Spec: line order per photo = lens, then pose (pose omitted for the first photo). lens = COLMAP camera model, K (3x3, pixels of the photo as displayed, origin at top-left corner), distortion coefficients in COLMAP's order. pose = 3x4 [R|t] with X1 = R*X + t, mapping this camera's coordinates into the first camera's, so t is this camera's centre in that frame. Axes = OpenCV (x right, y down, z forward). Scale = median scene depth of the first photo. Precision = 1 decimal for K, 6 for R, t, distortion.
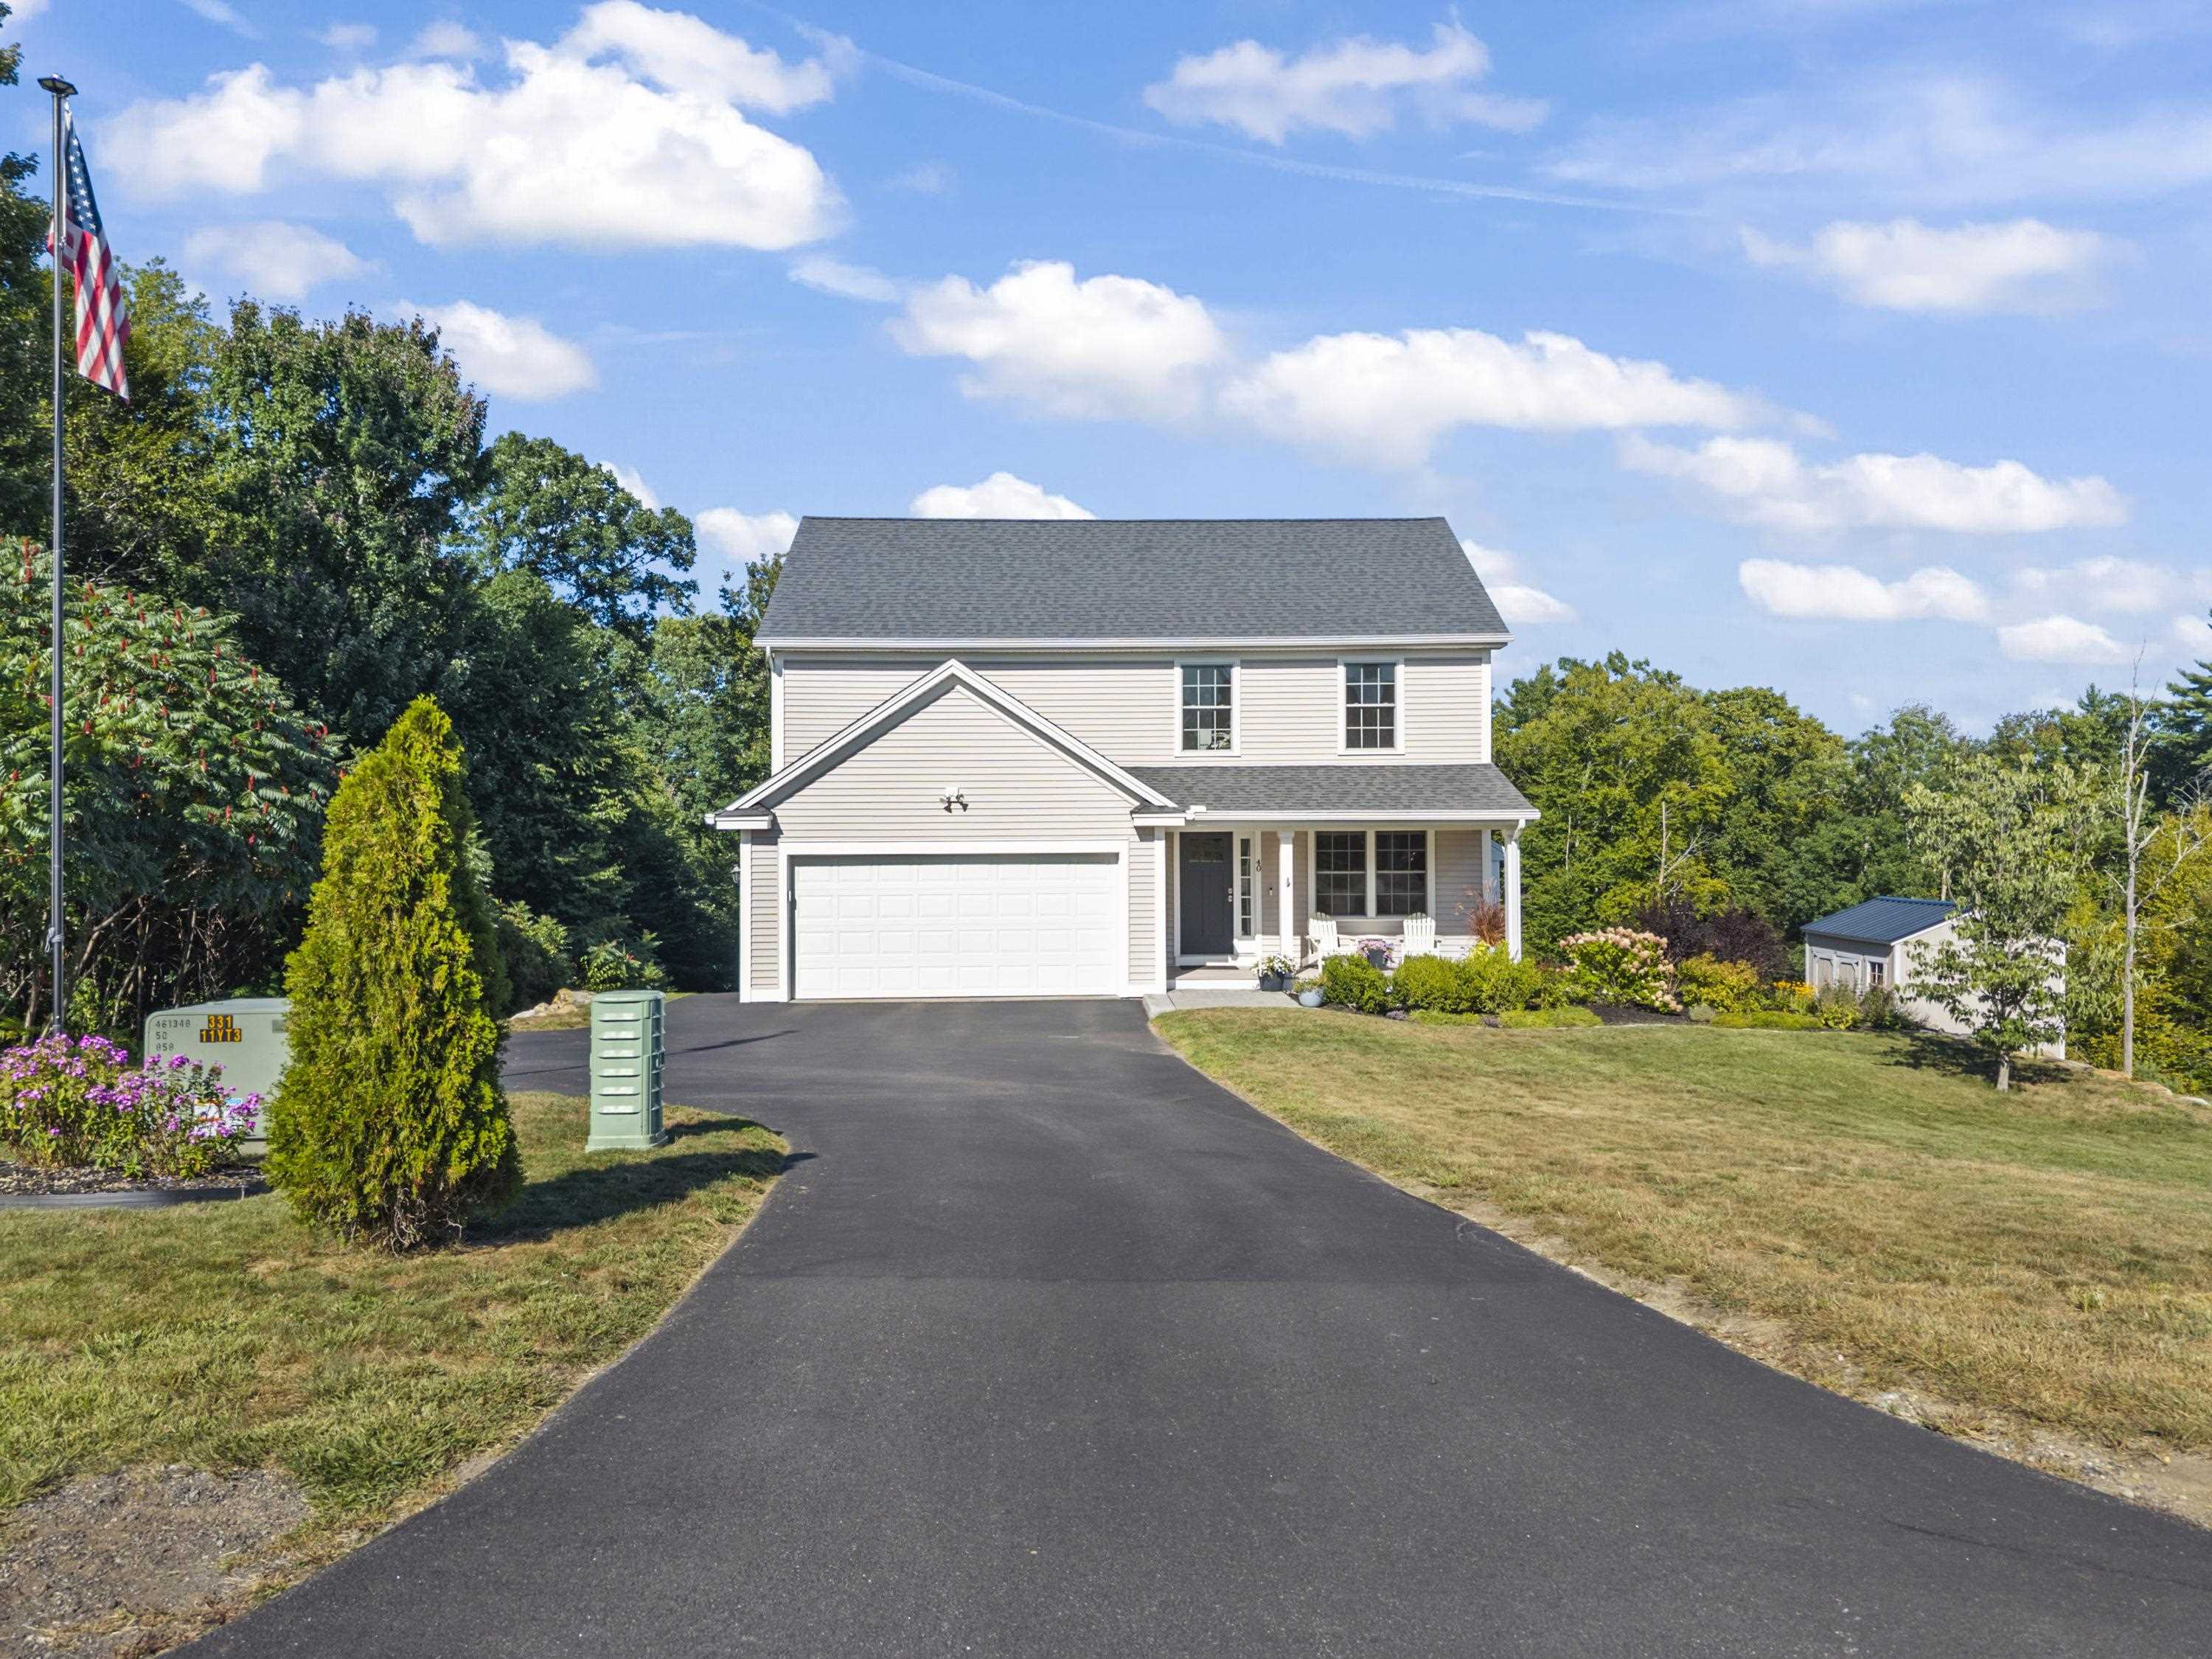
lens RADIAL K [[1514.2, 0, 1070.1], [0, 1514.2, 829.1], [0, 0, 1]] dist [0.077635, -0.143628]
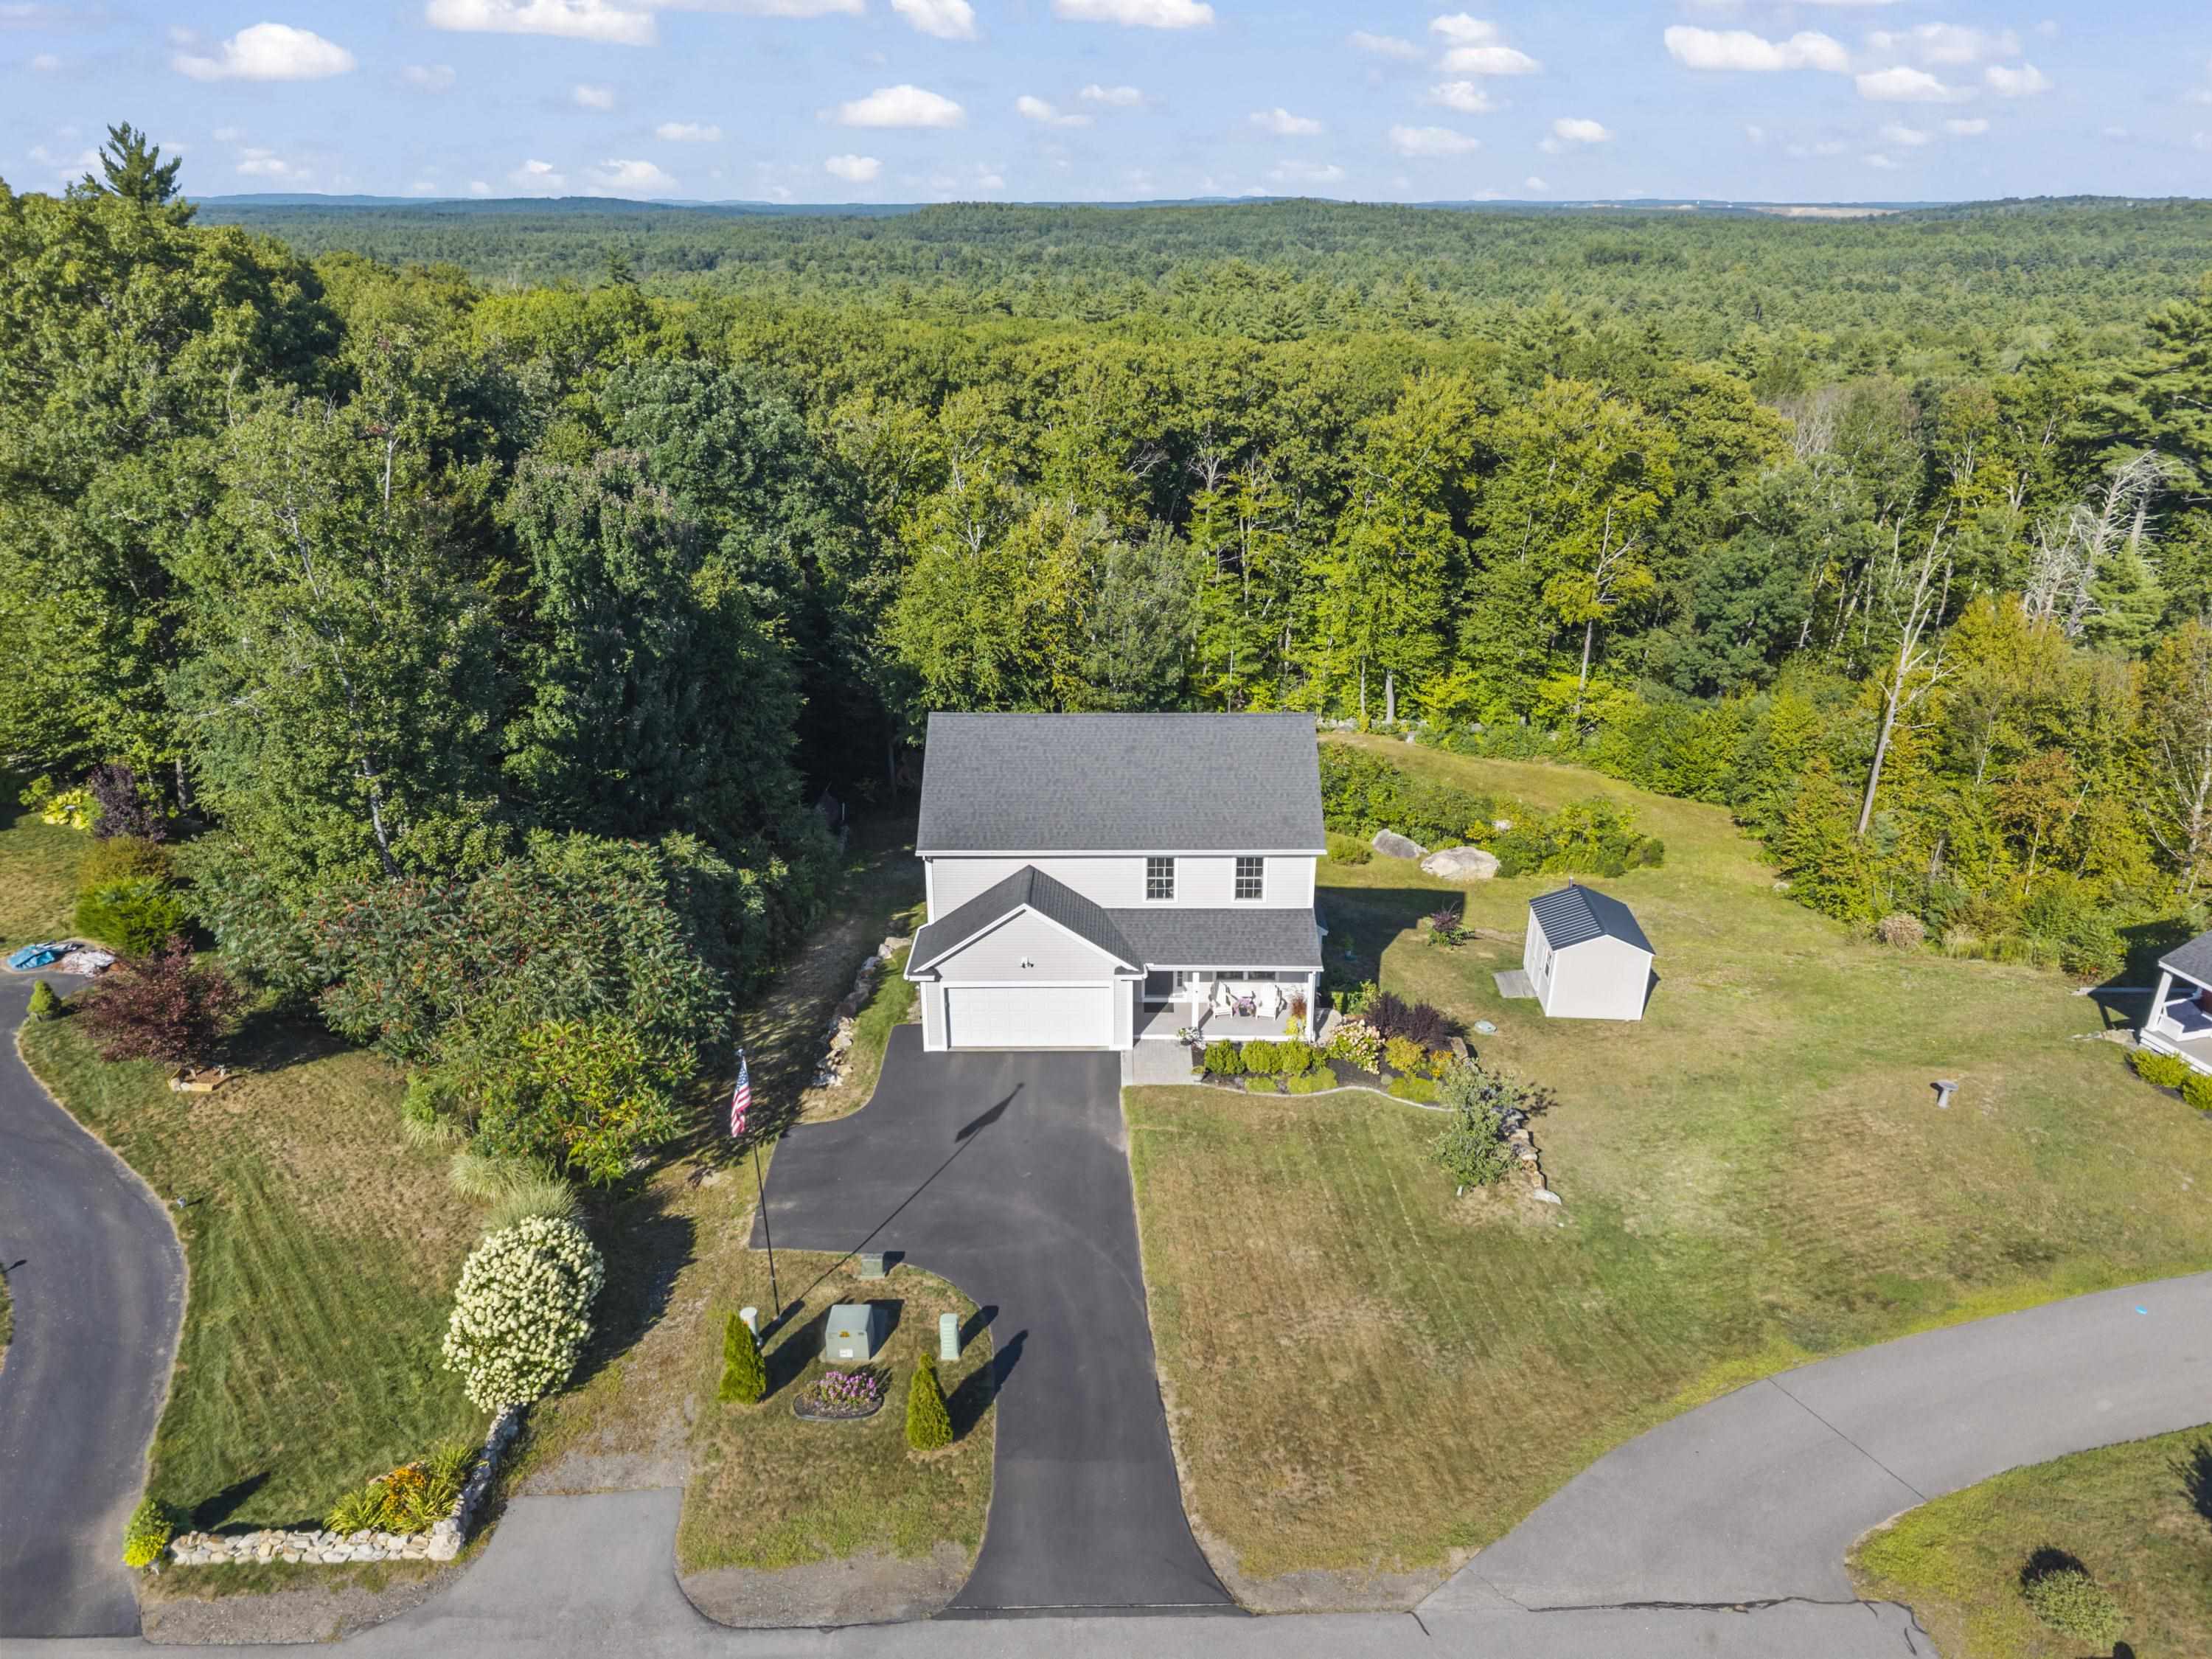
lens RADIAL K [[1516.8, 0, 1077.9], [0, 1516.8, 837.6], [0, 0, 1]] dist [0.005418, 0.000807]
pose [[0.999686, 0.008820, -0.023457, 0.032689], [0.001540, 0.912631, 0.408781, -0.882503], [0.025013, -0.408689, 0.912331, -0.667311]]
